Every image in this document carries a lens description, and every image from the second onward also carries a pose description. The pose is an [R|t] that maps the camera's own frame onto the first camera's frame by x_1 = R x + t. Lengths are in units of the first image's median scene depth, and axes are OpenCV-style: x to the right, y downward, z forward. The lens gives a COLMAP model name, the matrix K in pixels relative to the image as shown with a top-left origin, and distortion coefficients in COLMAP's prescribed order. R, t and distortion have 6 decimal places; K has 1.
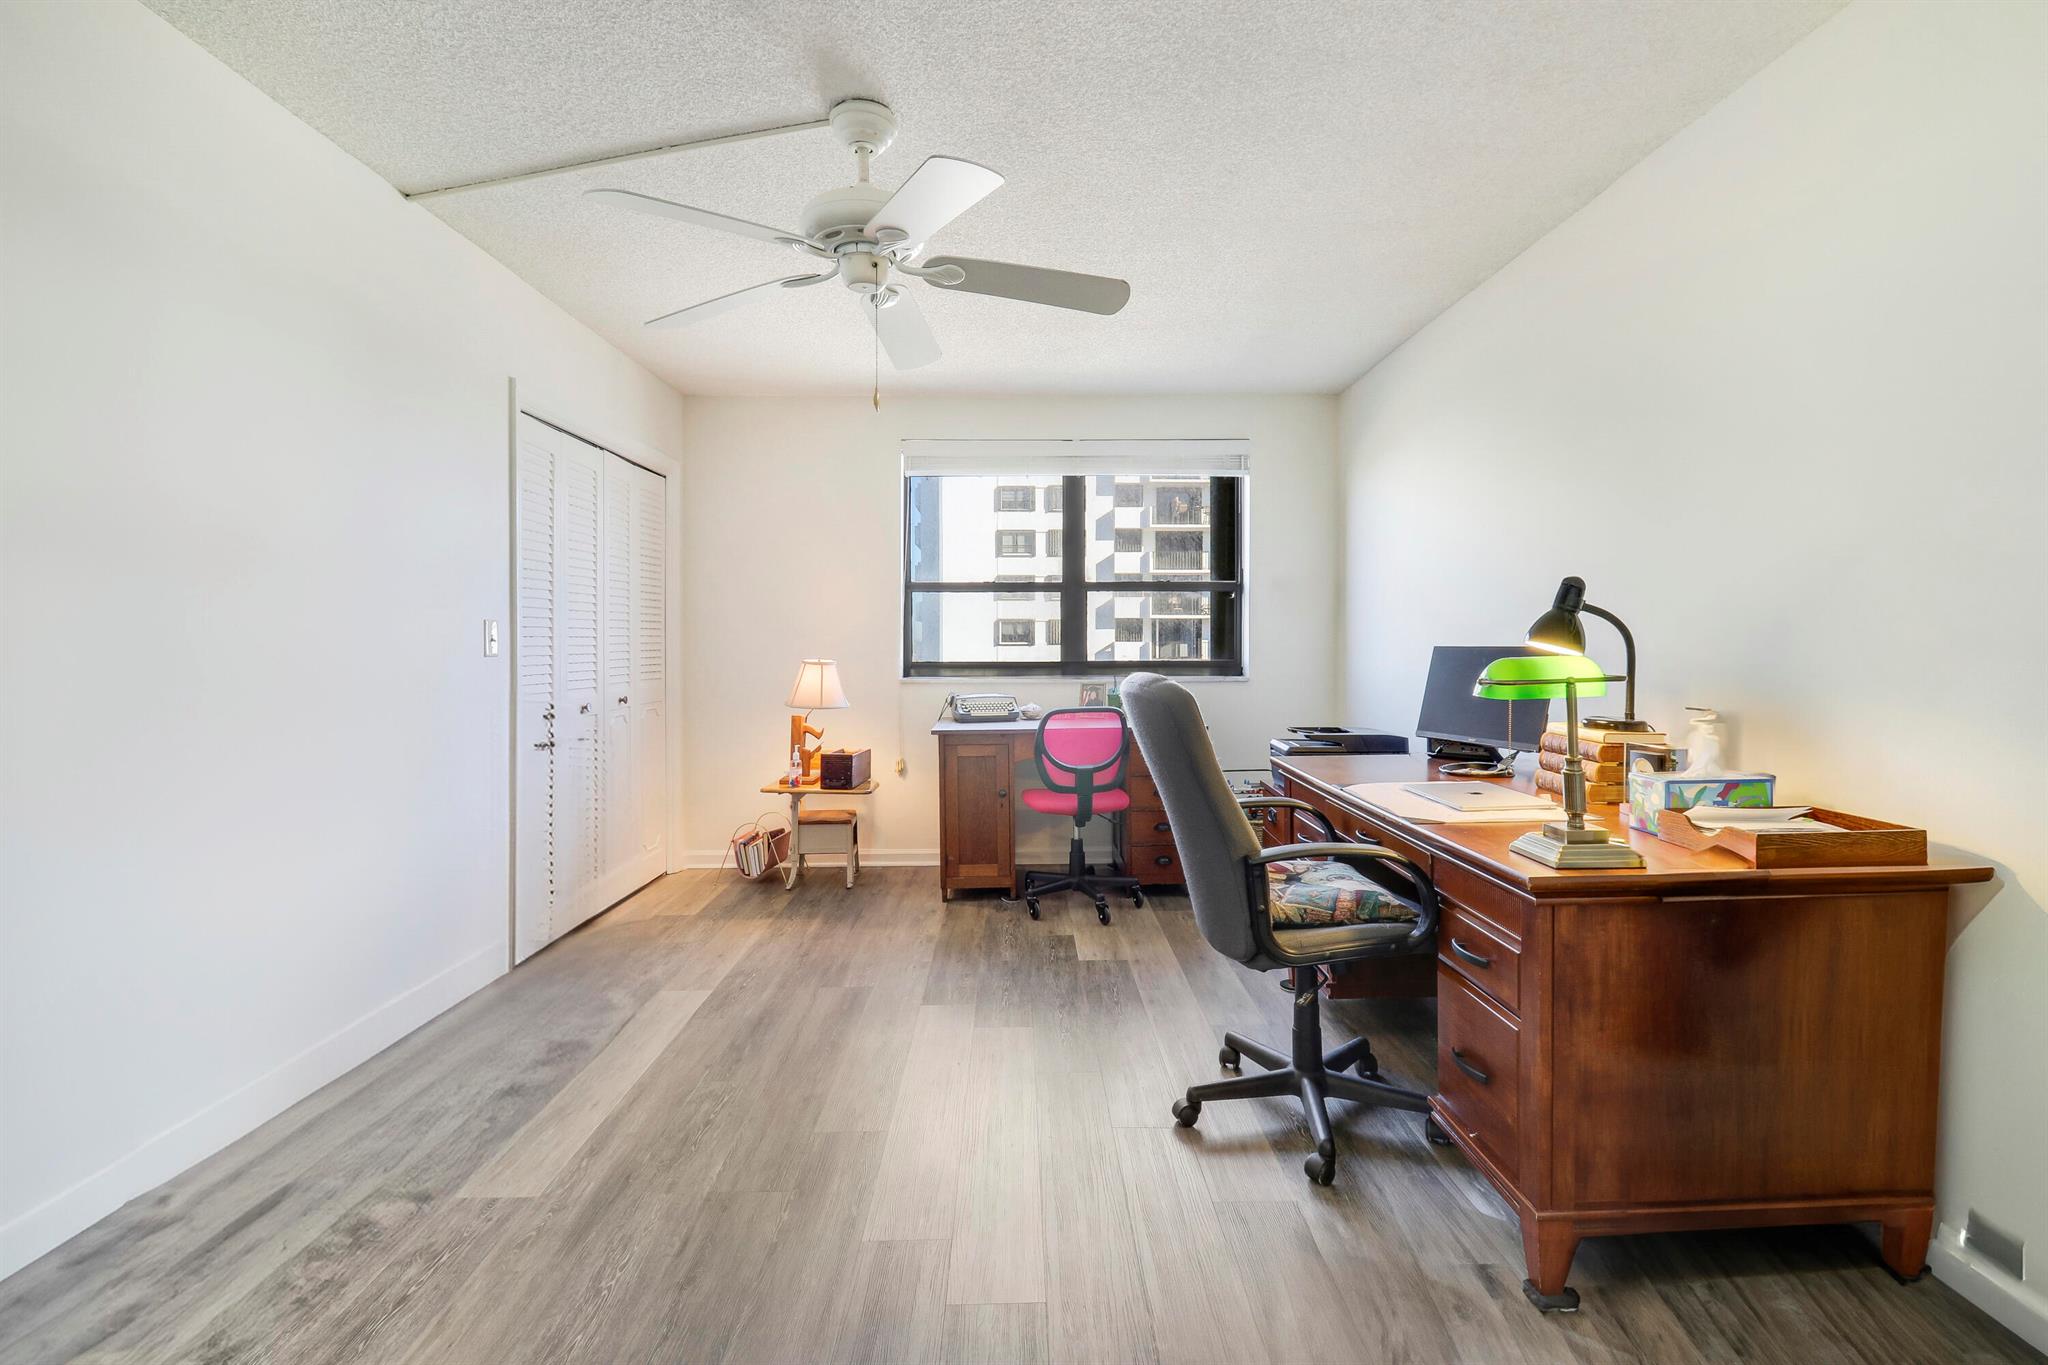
lens RADIAL K [[965.7, 0, 1028.5], [0, 965.7, 656.8], [0, 0, 1]] dist [0.002627, -0.013731]
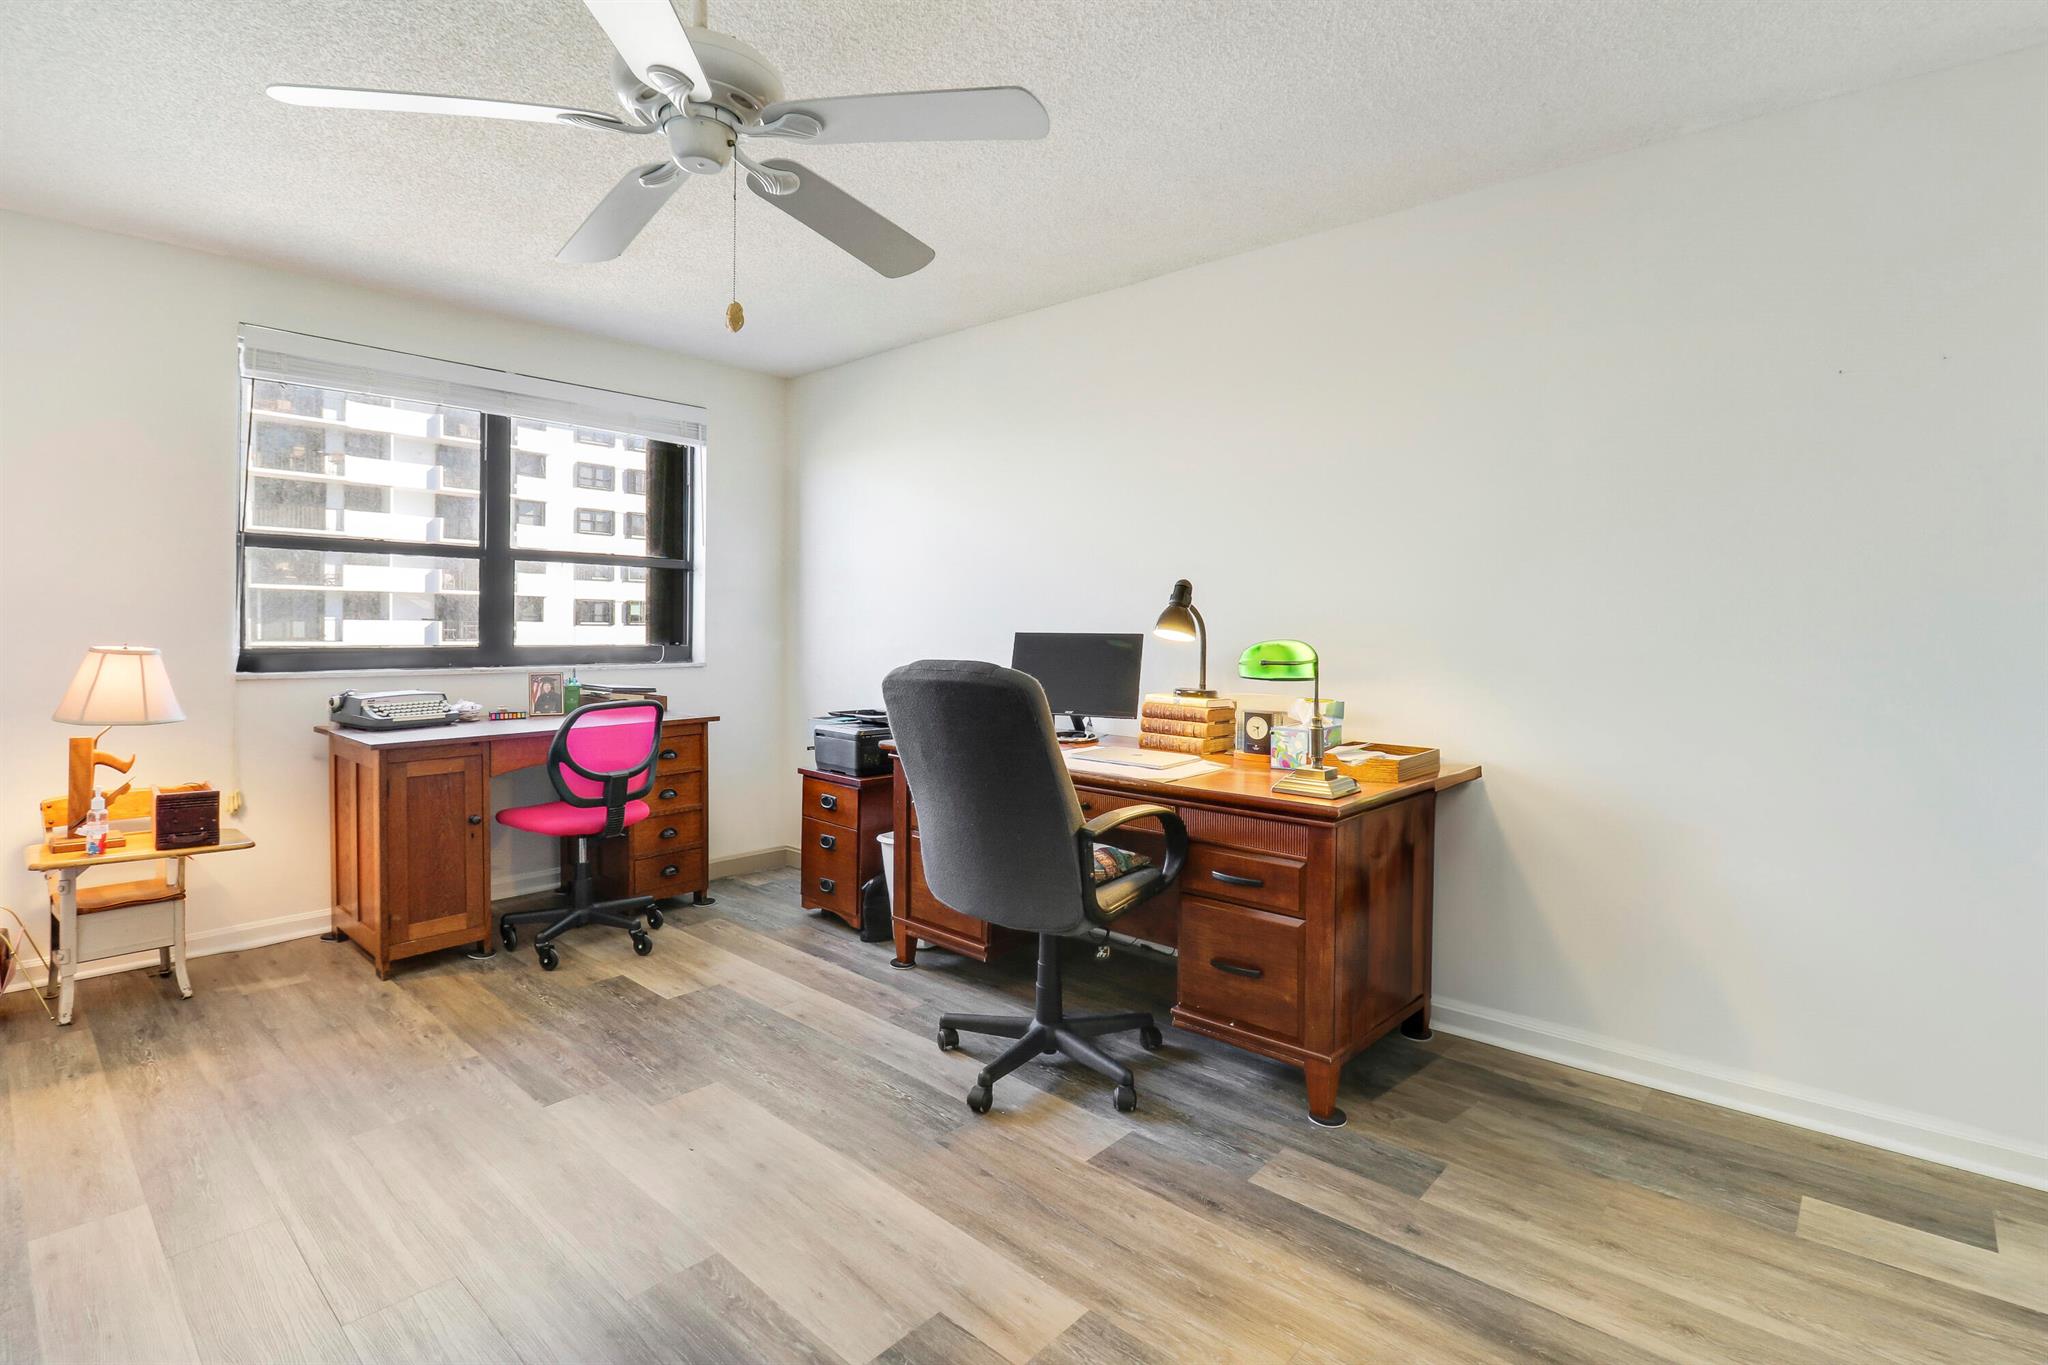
lens RADIAL K [[971.2, 0, 1035.8], [0, 971.2, 635.0], [0, 0, 1]] dist [0.000617, -0.013452]
pose [[0.677194, 0.002295, 0.735801, -0.289407], [-0.000607, 0.999997, -0.002560, -0.003542], [-0.735804, 0.001287, 0.677193, 0.147336]]
